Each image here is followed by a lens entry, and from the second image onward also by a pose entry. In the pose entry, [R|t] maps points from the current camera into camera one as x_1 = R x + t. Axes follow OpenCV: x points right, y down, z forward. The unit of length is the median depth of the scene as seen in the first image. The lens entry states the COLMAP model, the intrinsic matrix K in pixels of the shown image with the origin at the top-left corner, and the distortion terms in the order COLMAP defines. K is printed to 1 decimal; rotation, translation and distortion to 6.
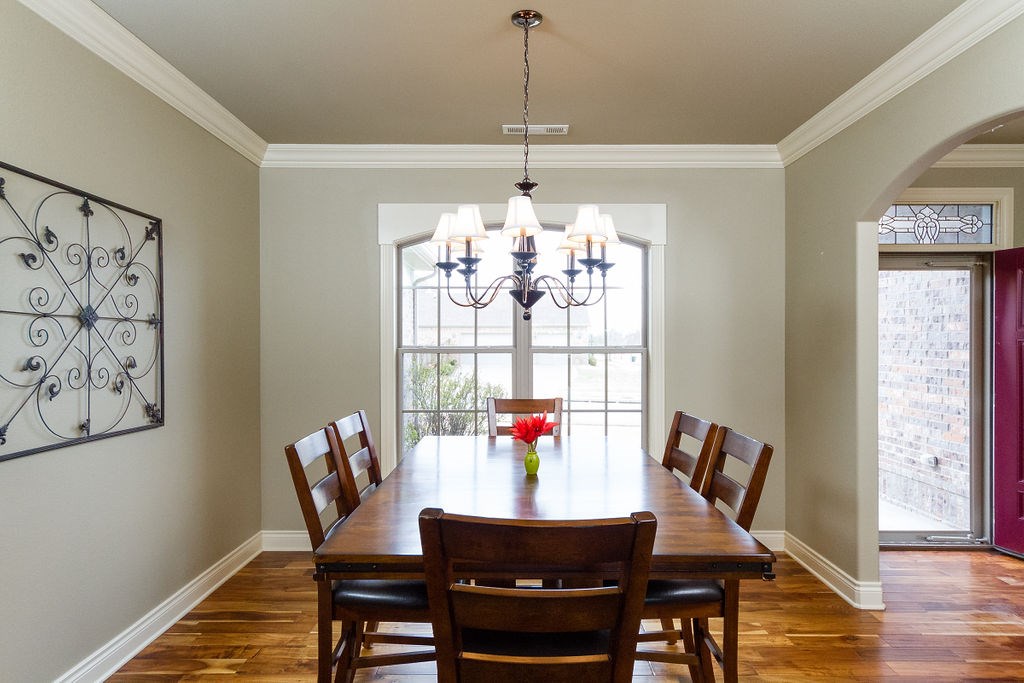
lens RADIAL K [[589.4, 0, 520.7], [0, 589.4, 344.9], [0, 0, 1]] dist [-0.001691, 0.002655]
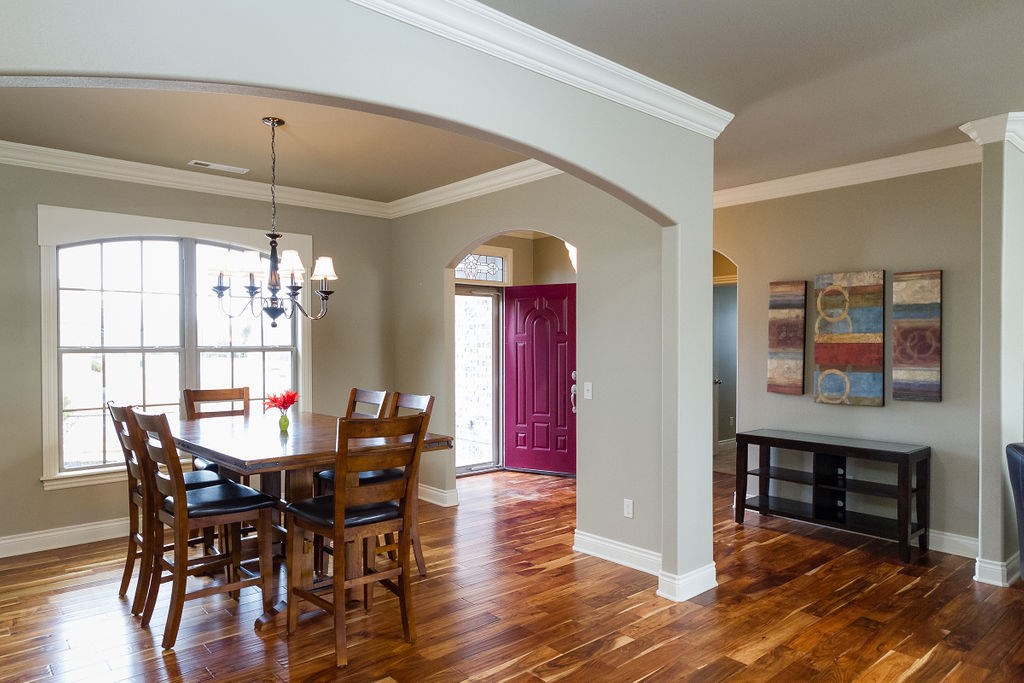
lens RADIAL K [[655.6, 0, 502.4], [0, 655.6, 354.4], [0, 0, 1]] dist [0.009642, -0.006404]
pose [[0.758398, -0.012202, 0.651677, -0.414565], [0.003940, 0.999892, 0.014137, 0.002863], [-0.651780, -0.008154, 0.758365, -0.403273]]
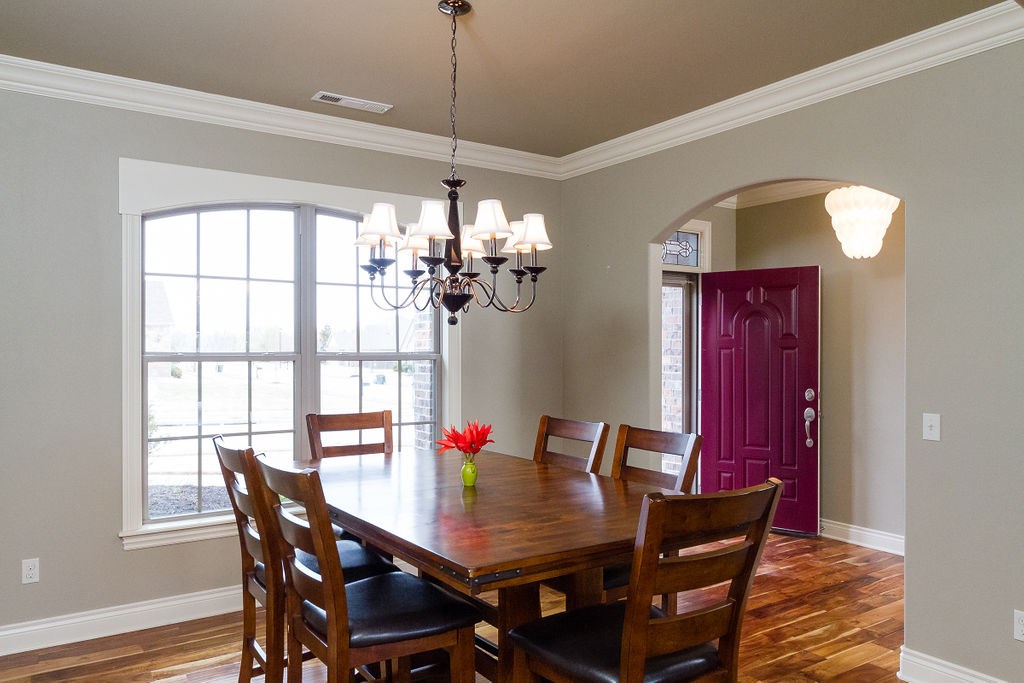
lens RADIAL K [[717.6, 0, 500.1], [0, 717.6, 358.2], [0, 0, 1]] dist [-0.006367, 0.003192]
pose [[0.835272, -0.005722, 0.549807, -0.372214], [0.000034, 0.999946, 0.010355, -0.000295], [-0.549836, -0.008631, 0.835228, -0.001416]]
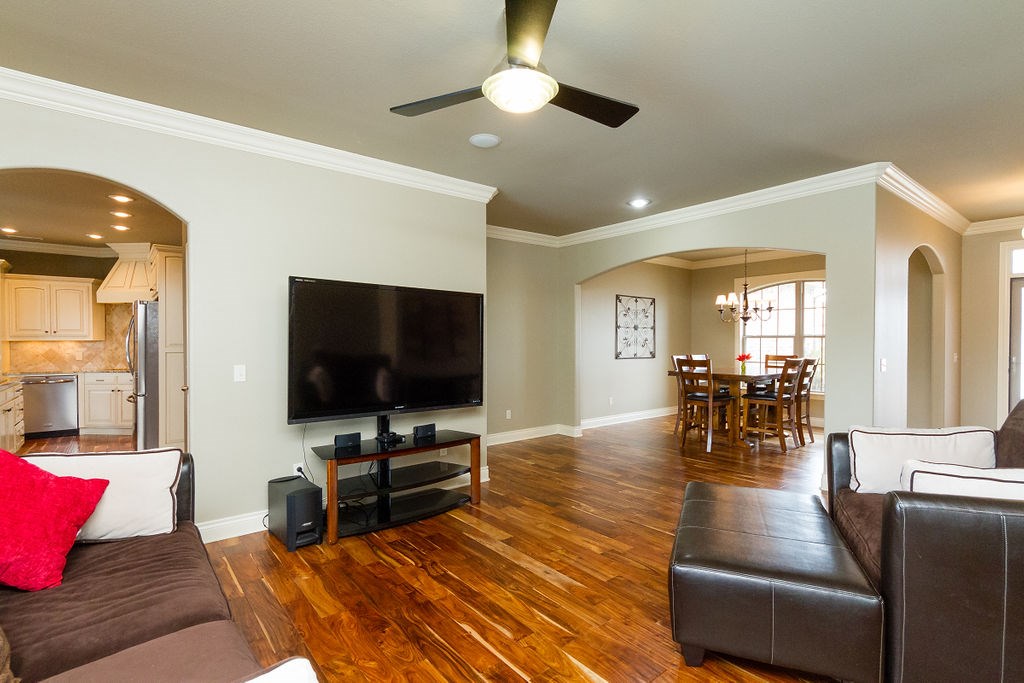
lens RADIAL K [[504.4, 0, 505.7], [0, 504.4, 342.5], [0, 0, 1]] dist [0.005222, 0.003374]
pose [[0.614650, 0.006936, -0.788769, 0.946980], [-0.001255, 0.999969, 0.007815, 0.018826], [0.788799, -0.003814, 0.614640, -1.202522]]
